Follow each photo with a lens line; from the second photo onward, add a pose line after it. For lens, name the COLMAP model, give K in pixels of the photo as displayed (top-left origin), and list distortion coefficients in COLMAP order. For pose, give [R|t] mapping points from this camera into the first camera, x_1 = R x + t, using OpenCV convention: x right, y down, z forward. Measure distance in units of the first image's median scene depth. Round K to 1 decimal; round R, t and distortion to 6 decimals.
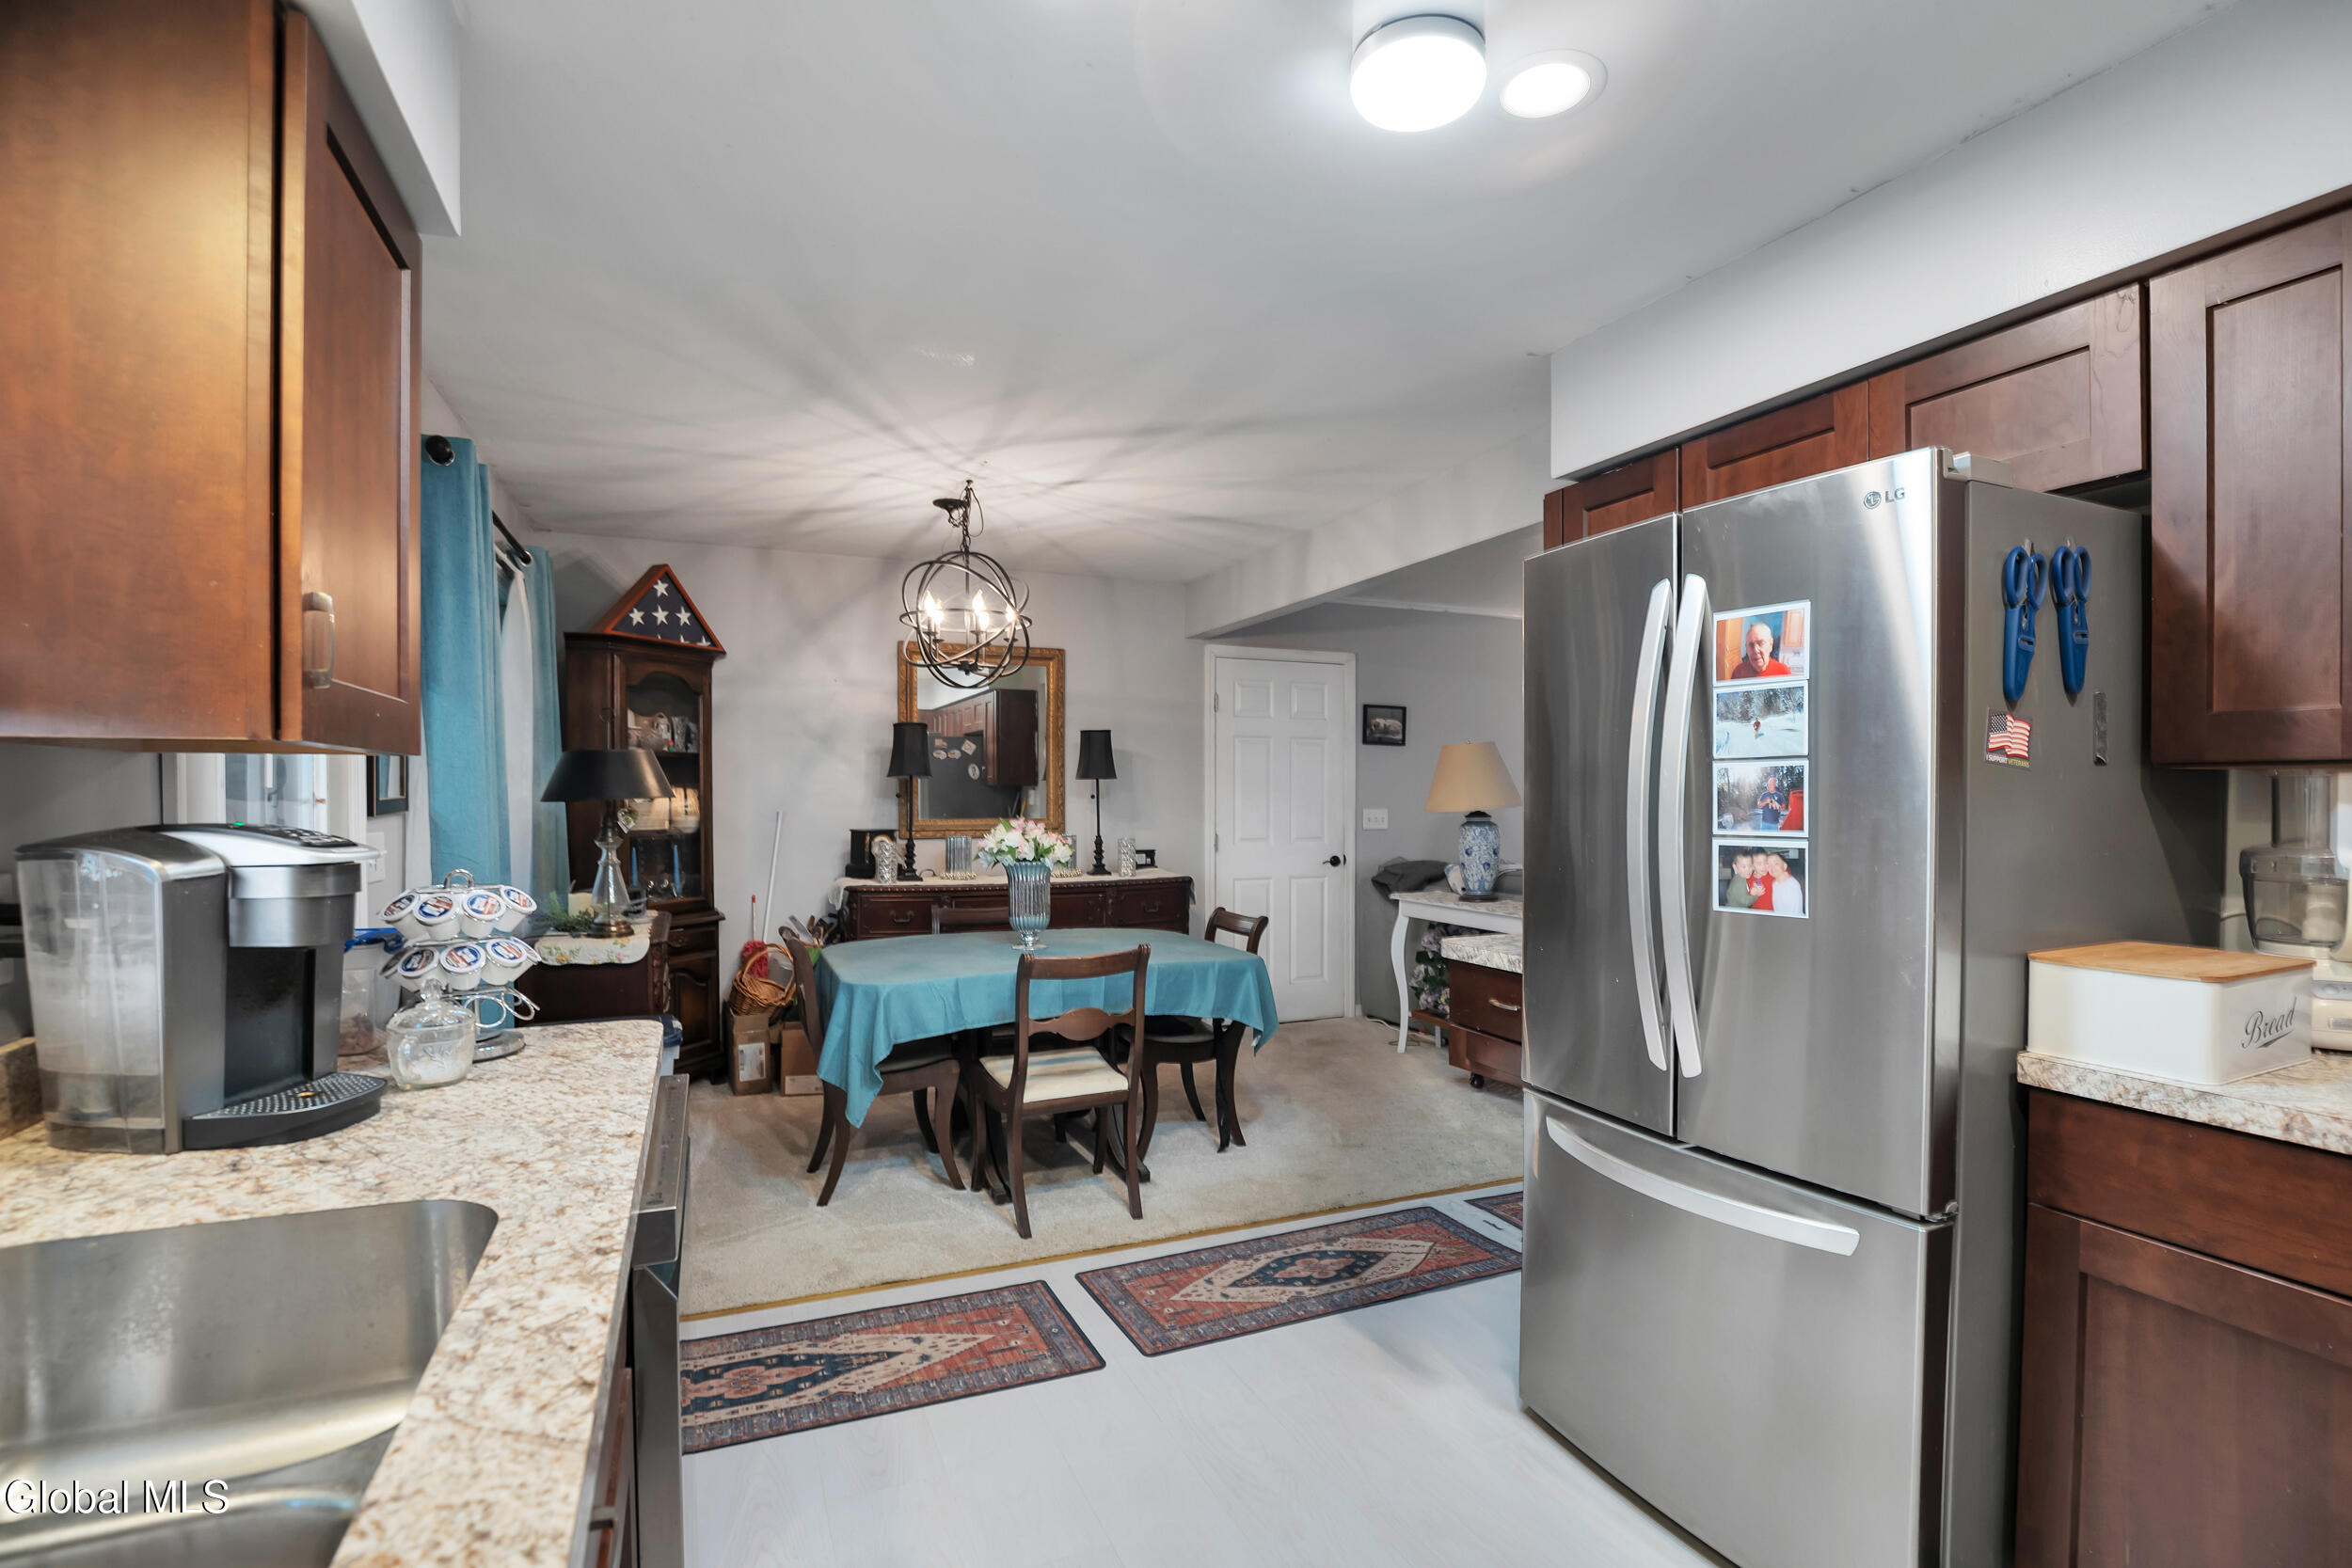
lens RADIAL K [[1113.8, 0, 1210.5], [0, 1113.8, 813.1], [0, 0, 1]] dist [-0.035877, -0.000054]
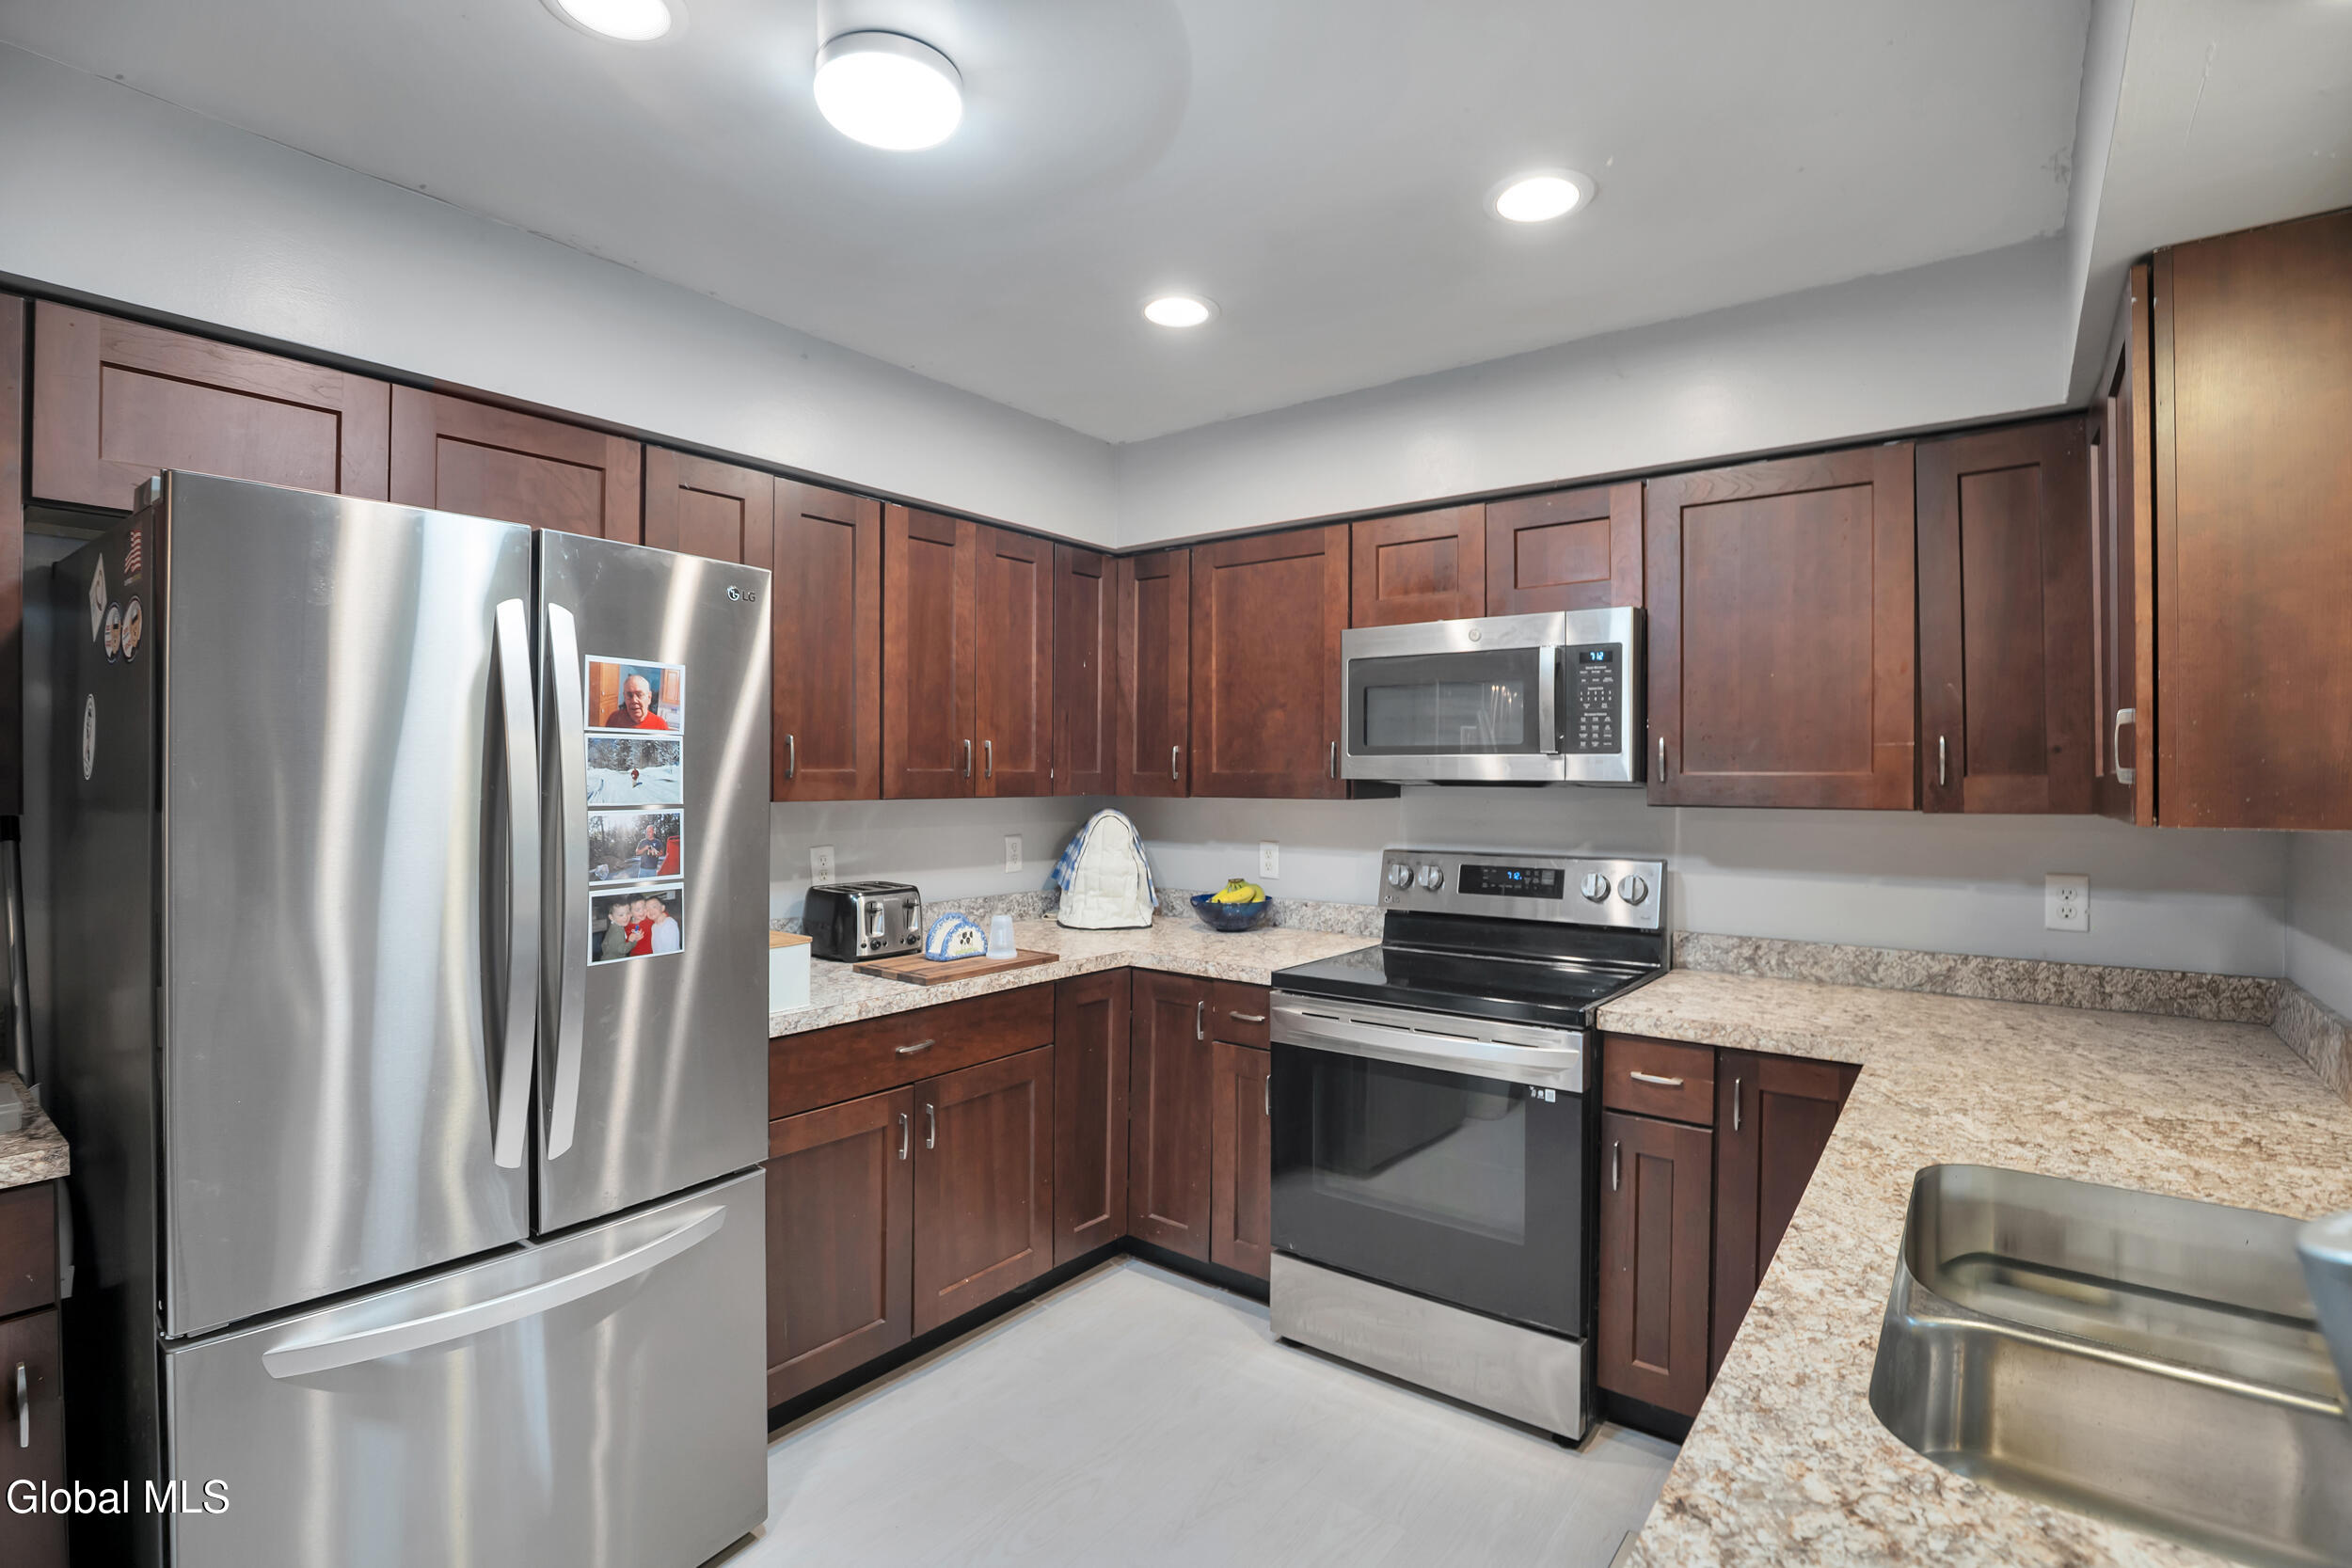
lens RADIAL K [[1086.7, 0, 1182.8], [0, 1086.7, 771.1], [0, 0, 1]] dist [-0.032243, 0.000204]
pose [[-0.476393, -0.001746, 0.879231, -0.642396], [0.005234, 0.999975, 0.004822, -0.087942], [-0.879217, 0.006899, -0.476372, 1.066985]]
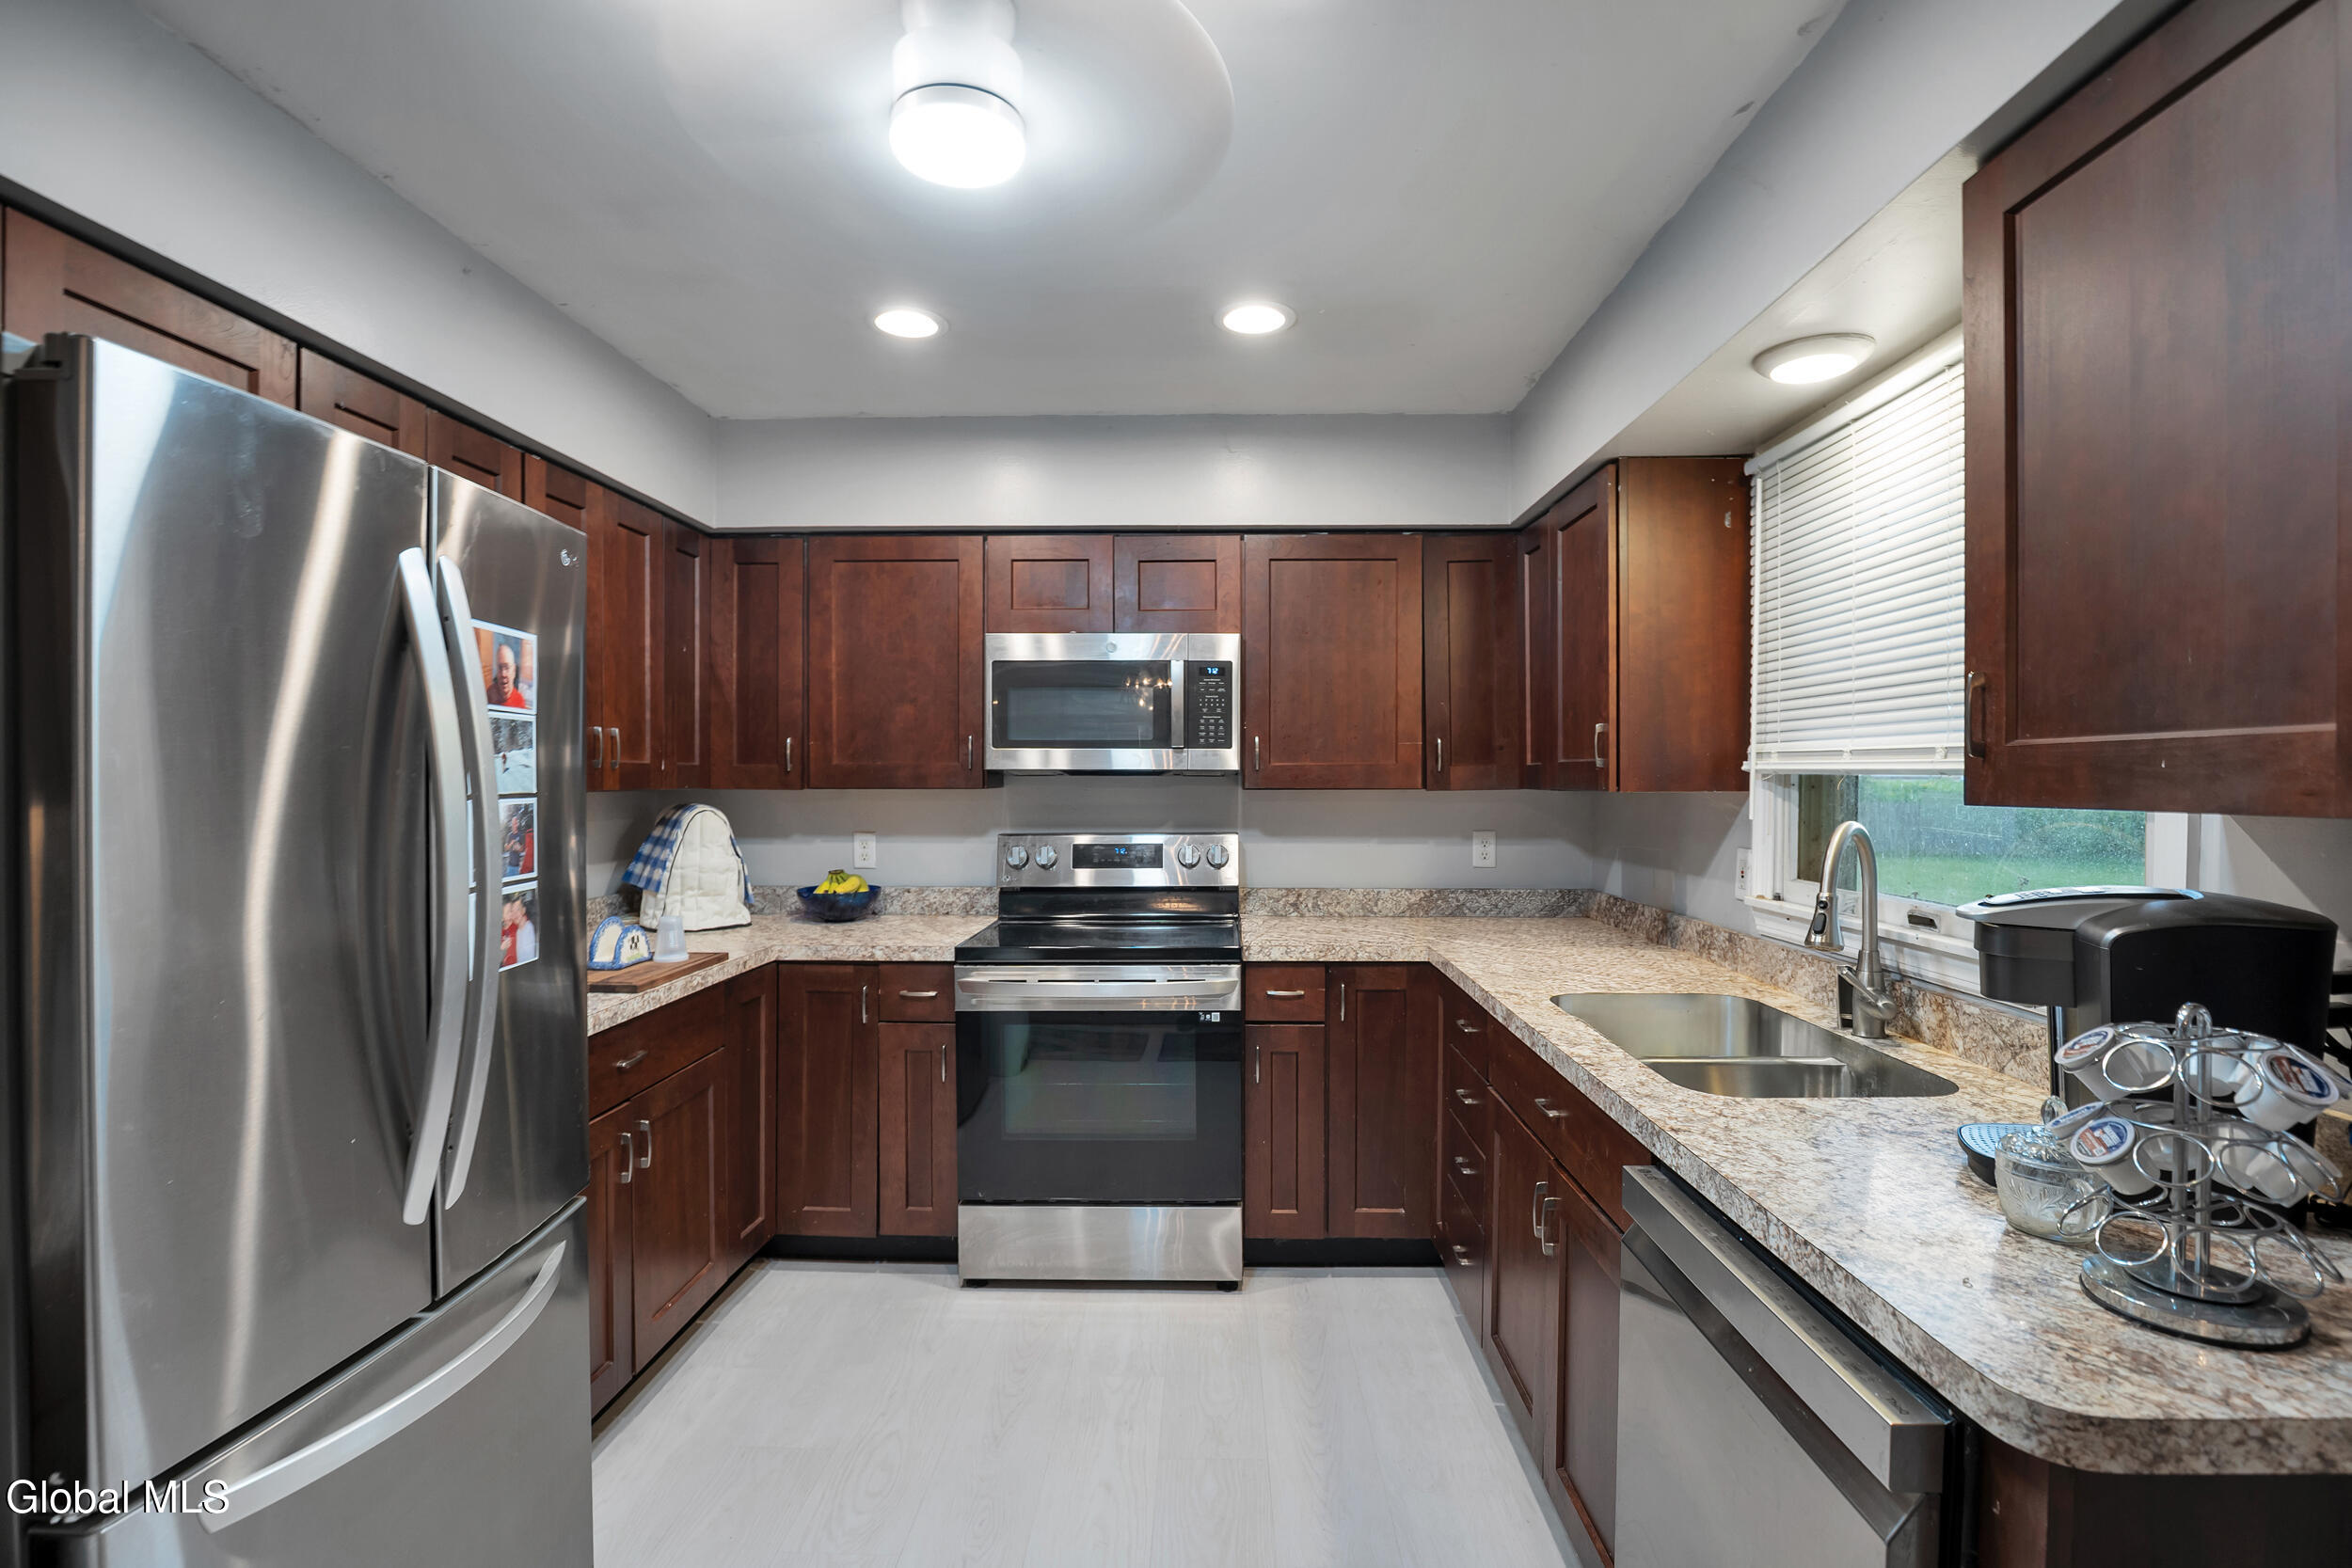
lens RADIAL K [[1105.6, 0, 1185.2], [0, 1105.6, 784.2], [0, 0, 1]] dist [-0.034528, -0.000061]
pose [[-0.900703, -0.006228, 0.434390, -0.393287], [0.002671, 0.999799, 0.019872, -0.077812], [-0.434427, 0.019059, -0.900506, 1.609149]]
